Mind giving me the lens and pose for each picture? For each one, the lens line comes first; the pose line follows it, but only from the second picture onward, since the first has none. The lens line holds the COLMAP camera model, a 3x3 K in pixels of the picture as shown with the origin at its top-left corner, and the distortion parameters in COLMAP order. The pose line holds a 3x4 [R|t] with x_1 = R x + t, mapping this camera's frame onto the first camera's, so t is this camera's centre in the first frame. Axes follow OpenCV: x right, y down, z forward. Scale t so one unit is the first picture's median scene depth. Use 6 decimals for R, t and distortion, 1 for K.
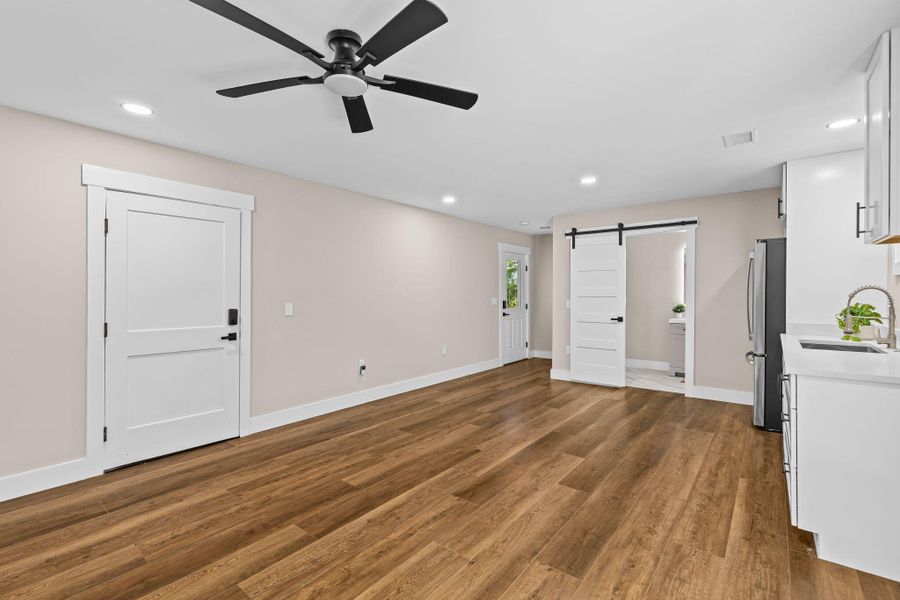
lens RADIAL K [[404.7, 0, 452.9], [0, 404.7, 295.7], [0, 0, 1]] dist [0.001668, 0.000147]
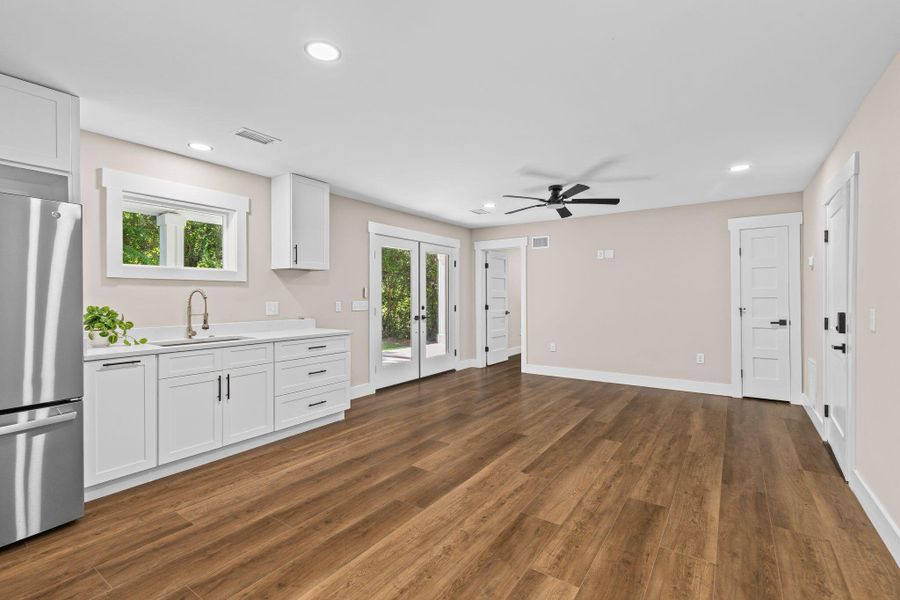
lens RADIAL K [[404.7, 0, 452.9], [0, 404.7, 295.7], [0, 0, 1]] dist [0.001668, 0.000147]
pose [[-0.997989, 0.005162, -0.063184, 0.293359], [0.004656, 0.999956, 0.008155, -0.009959], [0.063223, 0.007845, -0.997969, 2.014899]]
